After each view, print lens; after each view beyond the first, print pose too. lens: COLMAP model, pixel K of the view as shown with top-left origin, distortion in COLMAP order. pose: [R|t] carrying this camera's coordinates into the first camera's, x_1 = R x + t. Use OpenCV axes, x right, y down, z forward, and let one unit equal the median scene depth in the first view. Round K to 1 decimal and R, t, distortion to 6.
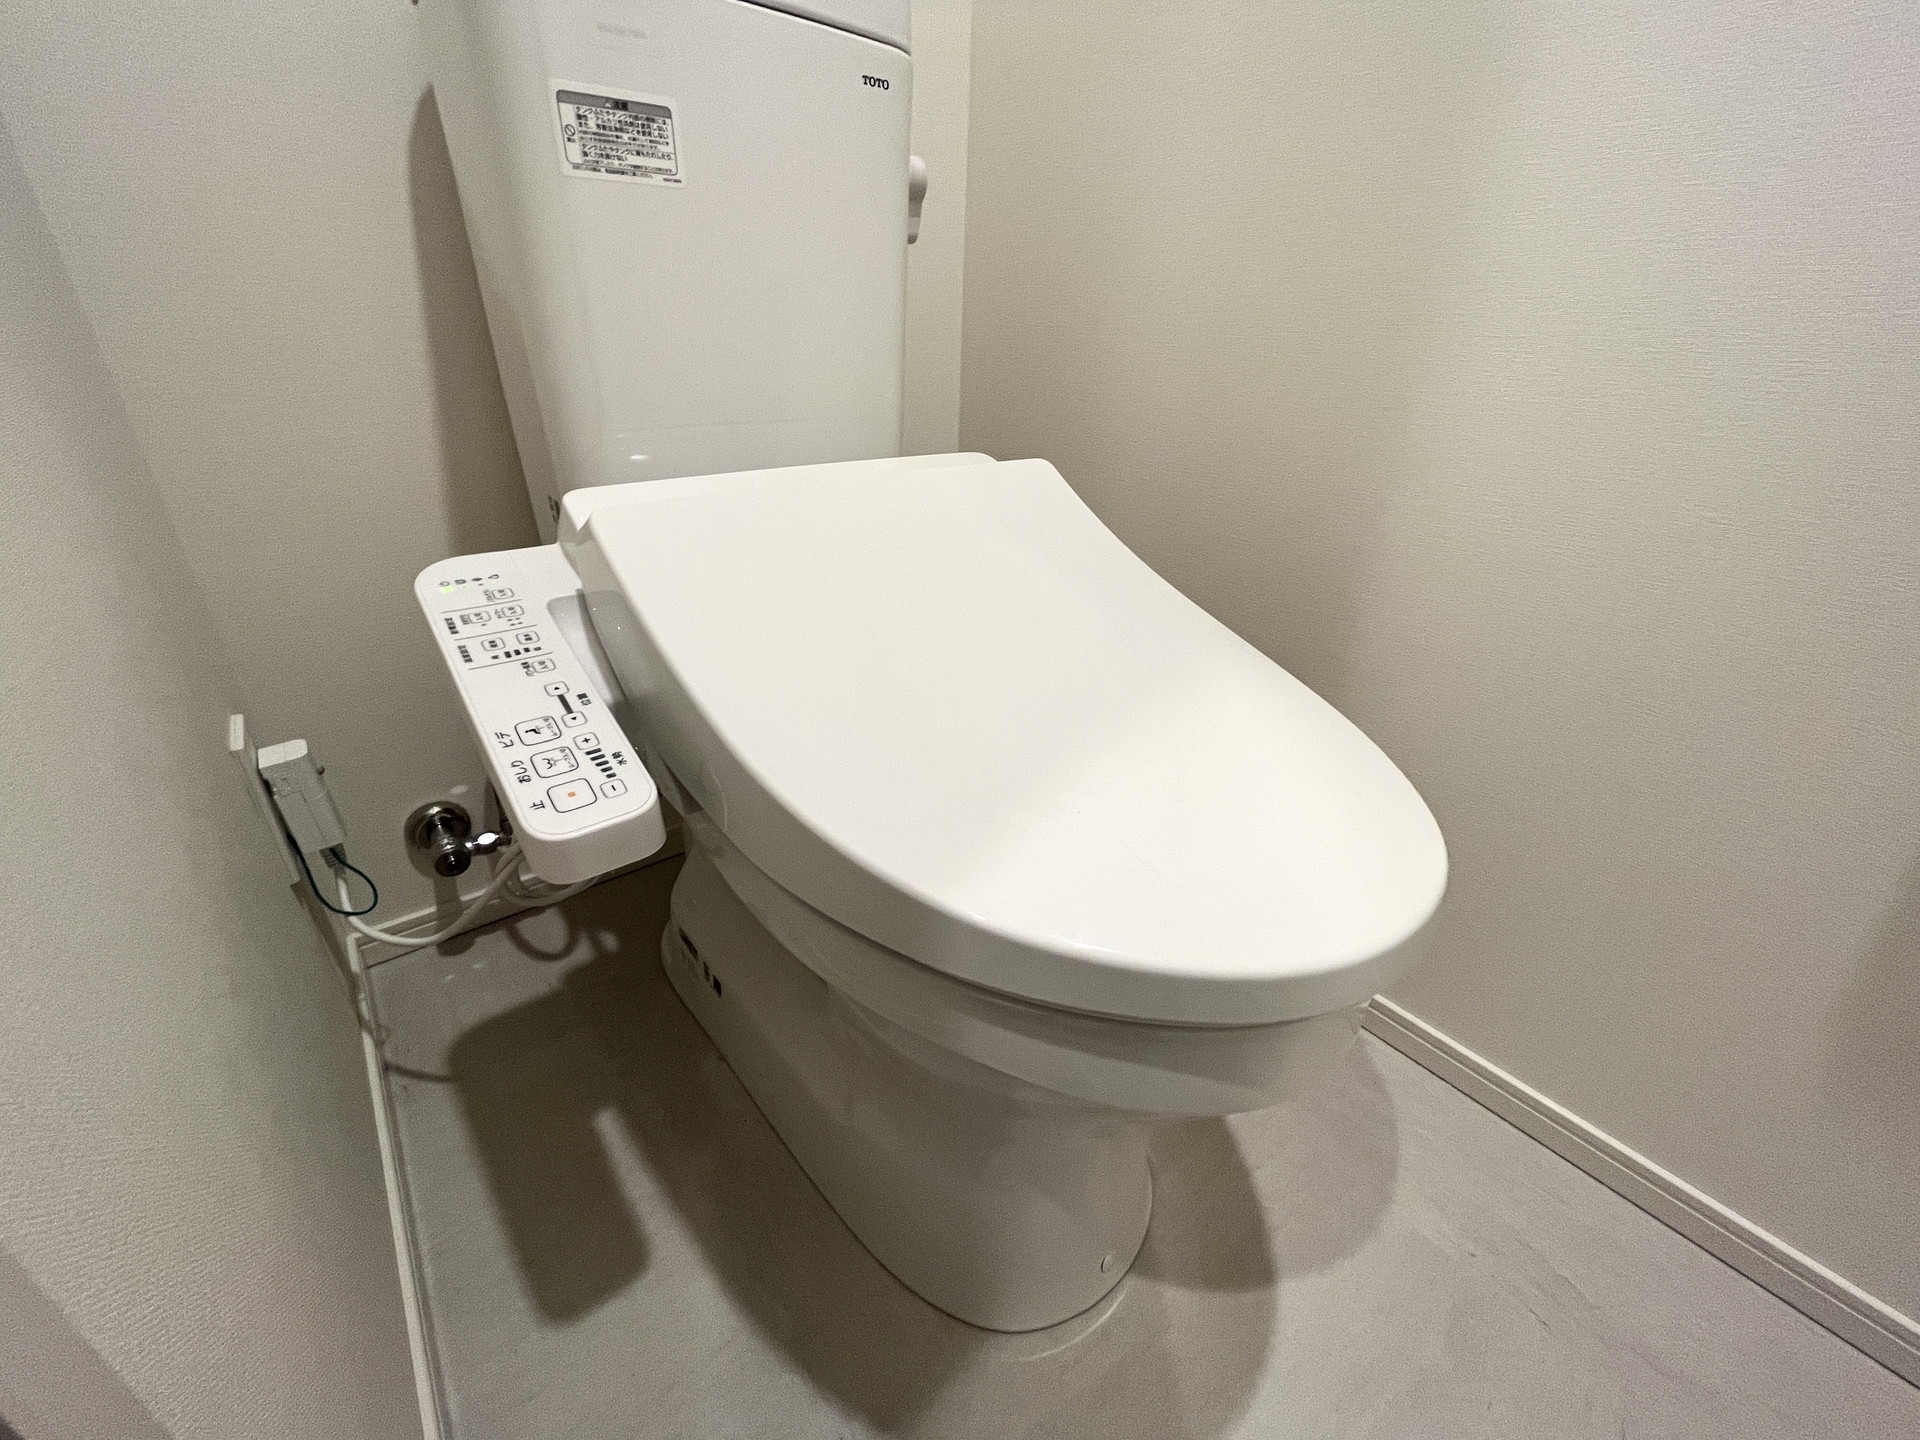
lens RADIAL K [[783.1, 0, 956.6], [0, 783.1, 719.8], [0, 0, 1]] dist [-0.001285, 0.000065]
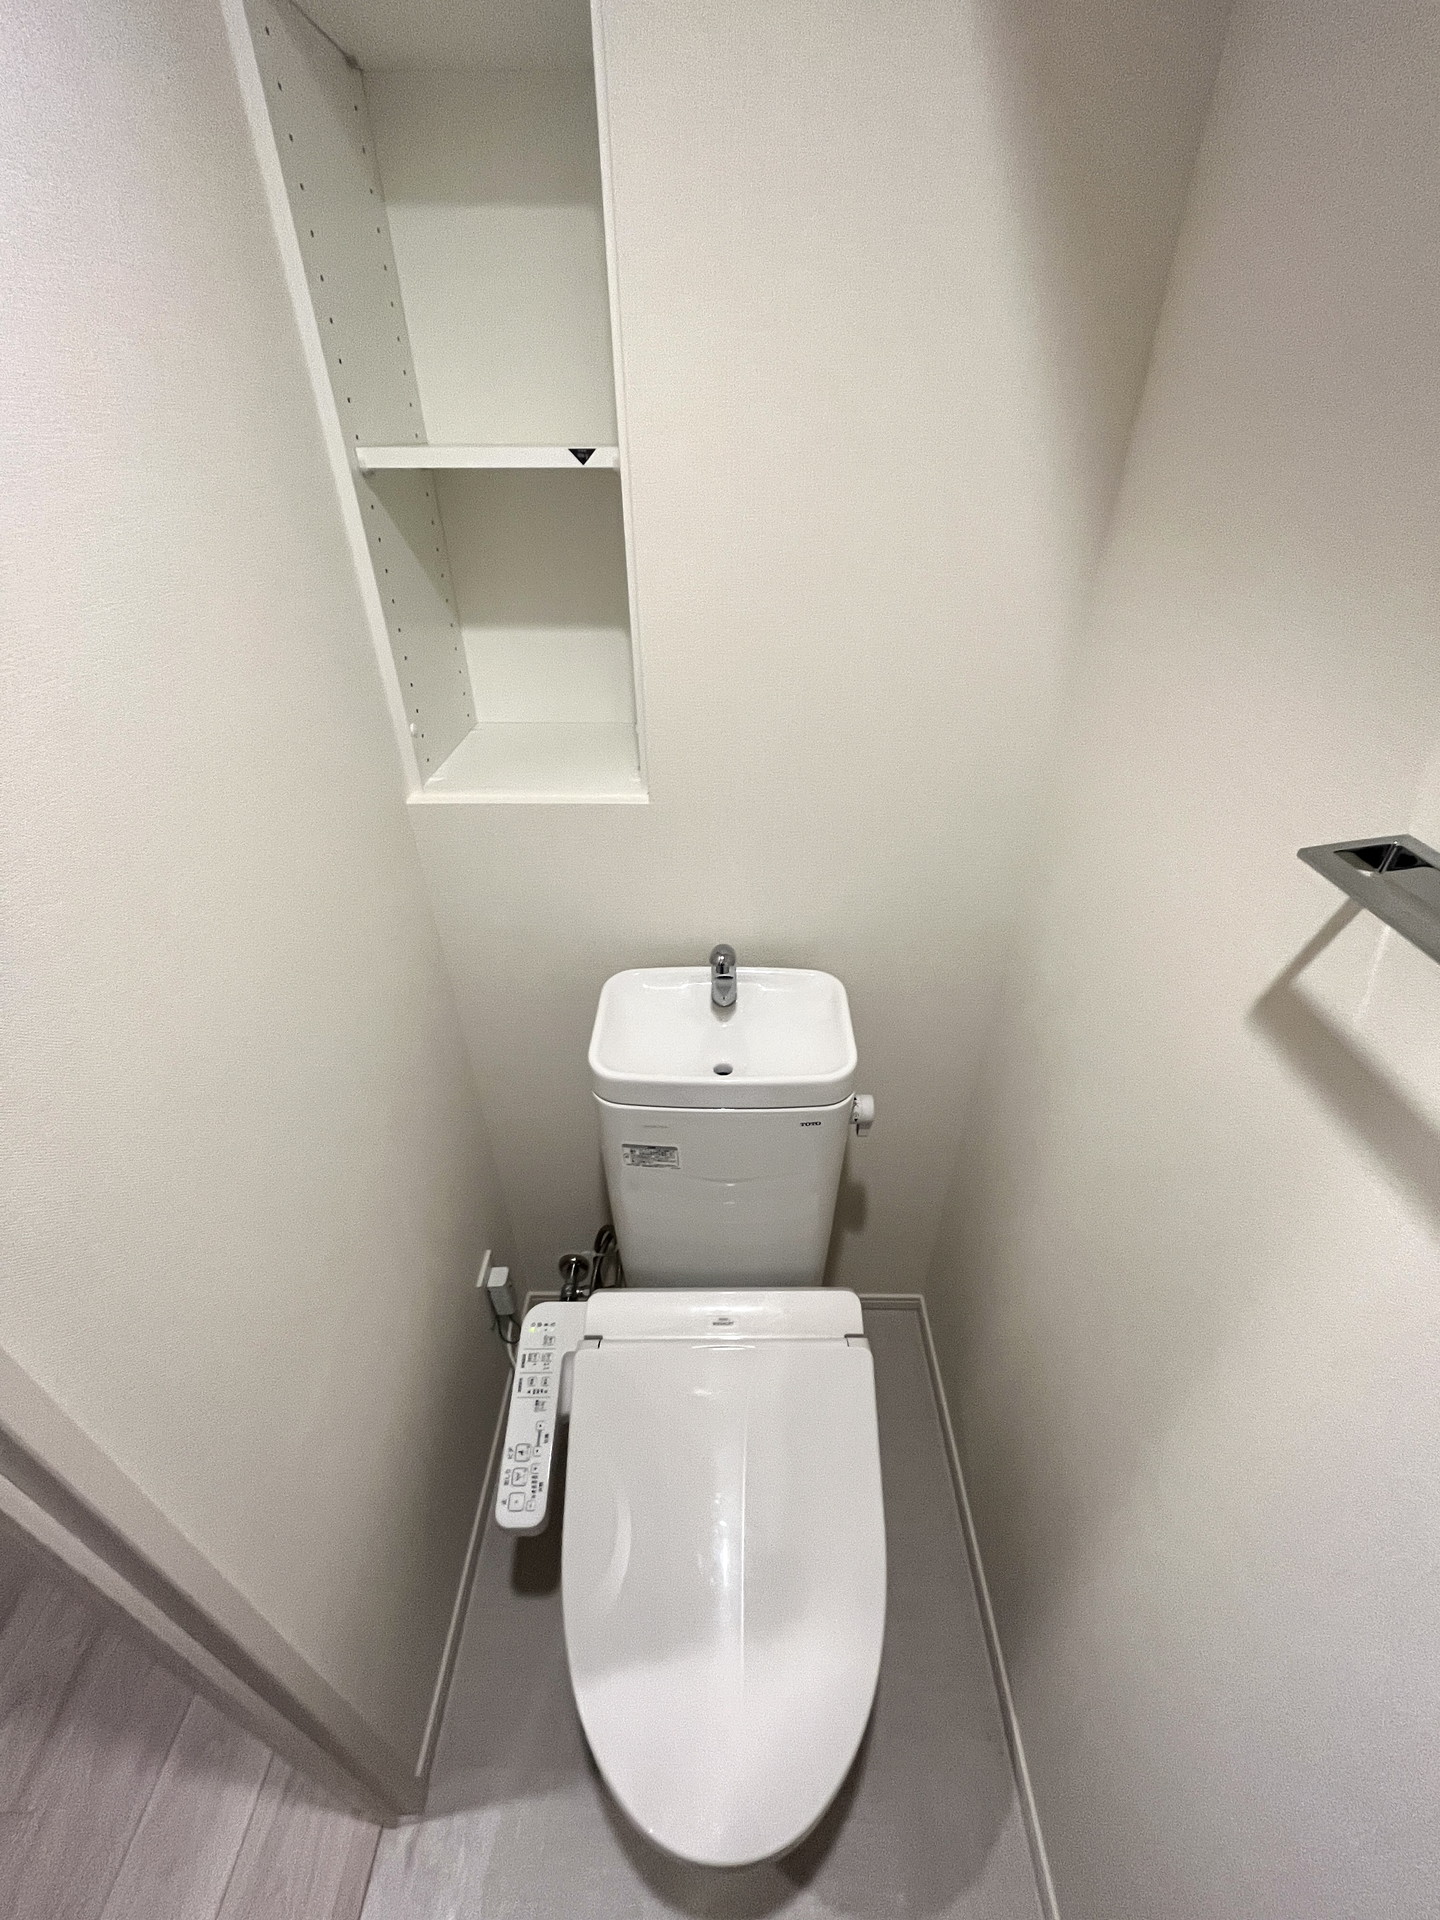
lens RADIAL K [[783.1, 0, 727.4], [0, 783.1, 961.7], [0, 0, 1]] dist [-0.001285, 0.000065]
pose [[0.779378, 0.332060, -0.531326, 0.640629], [-0.260153, 0.942962, 0.207711, -1.793952], [0.569992, -0.023659, 0.821310, -0.515908]]
